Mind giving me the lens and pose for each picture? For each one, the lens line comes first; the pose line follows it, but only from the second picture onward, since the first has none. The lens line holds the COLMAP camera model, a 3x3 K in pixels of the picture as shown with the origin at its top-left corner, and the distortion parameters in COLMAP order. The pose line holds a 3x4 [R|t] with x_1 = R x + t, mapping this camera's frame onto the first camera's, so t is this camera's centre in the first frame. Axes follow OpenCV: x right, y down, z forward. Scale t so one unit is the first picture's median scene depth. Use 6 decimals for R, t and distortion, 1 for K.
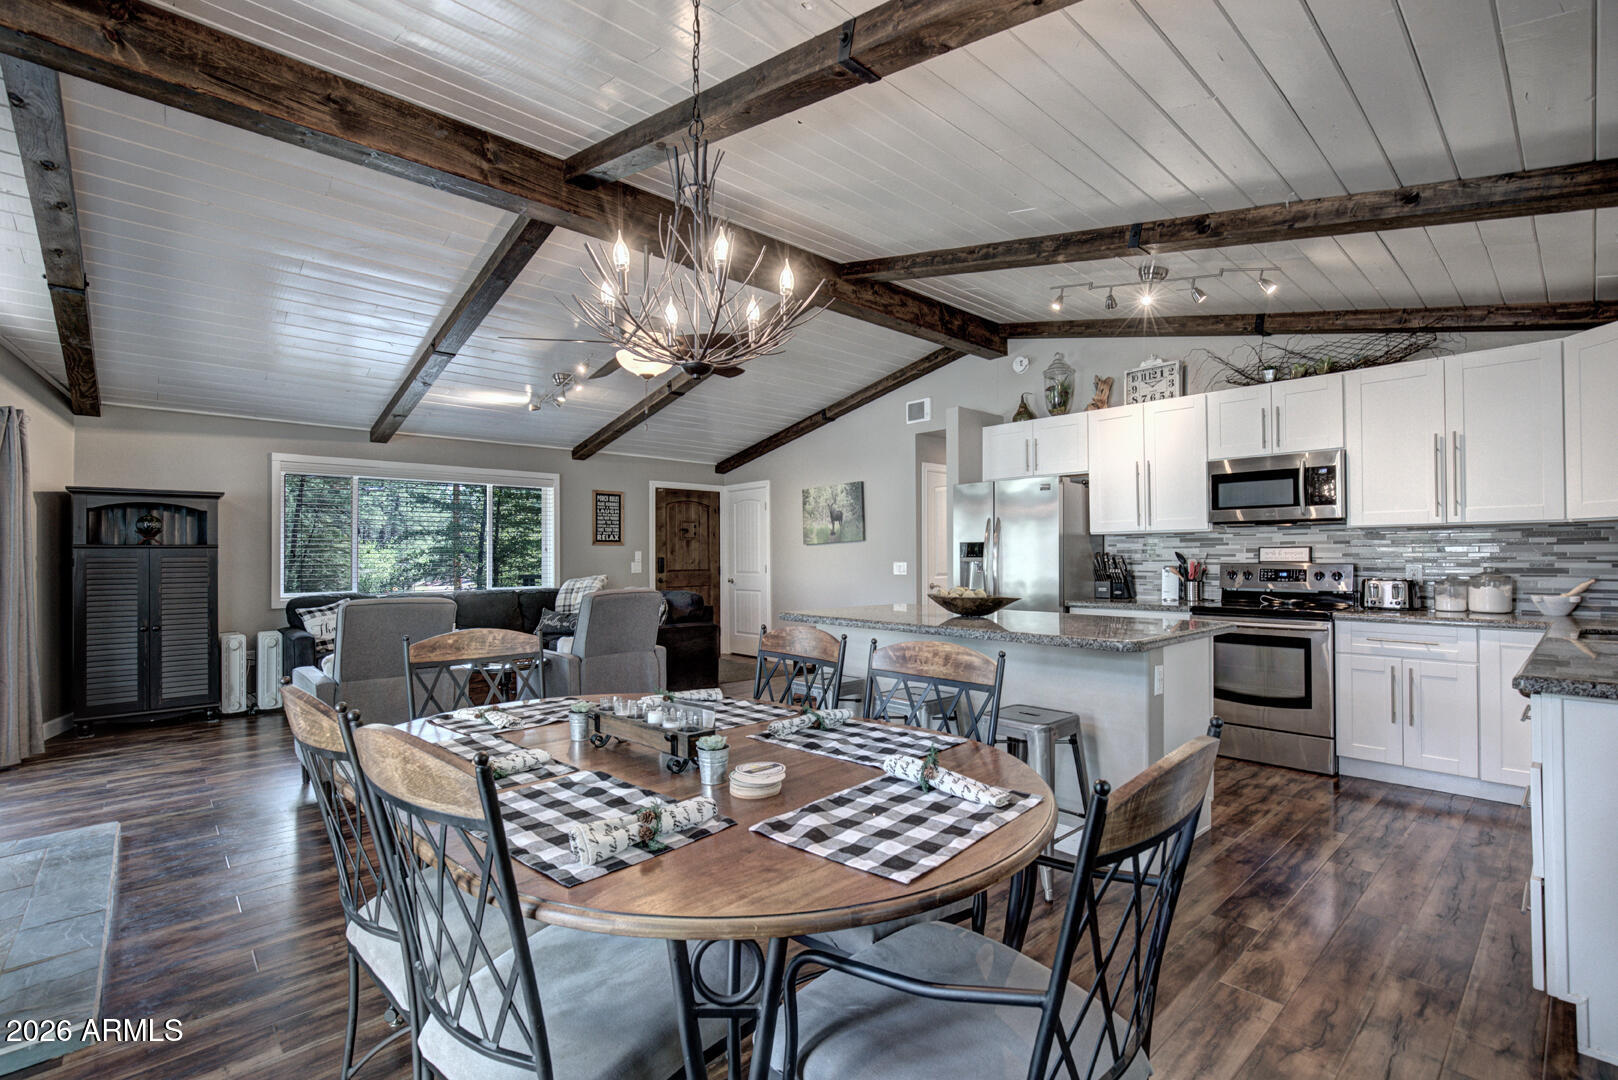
lens RADIAL K [[746.3, 0, 810.6], [0, 746.3, 566.6], [0, 0, 1]] dist [-0.037123, 0.000319]
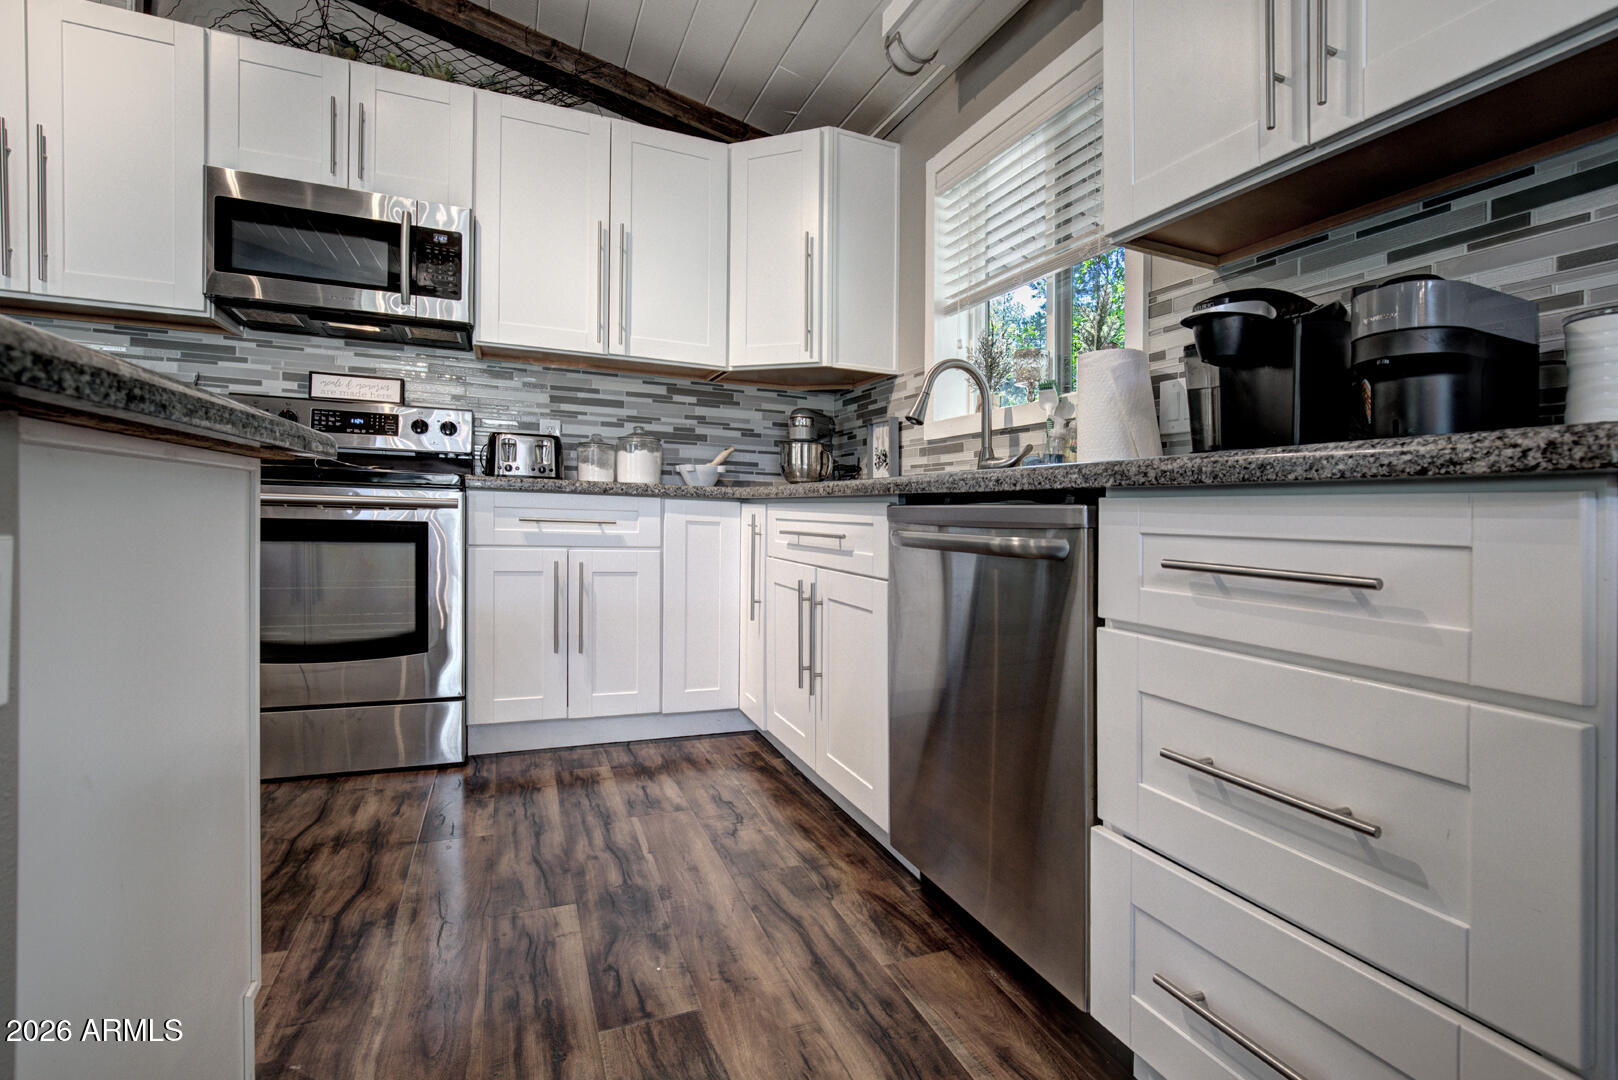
lens RADIAL K [[732.4, 0, 810.0], [0, 732.4, 512.6], [0, 0, 1]] dist [-0.001099, -0.000035]
pose [[0.346539, 0.006678, 0.938012, 0.266648], [-0.017618, 0.999845, -0.000609, 0.085279], [-0.937870, -0.016314, 0.346603, 0.539276]]
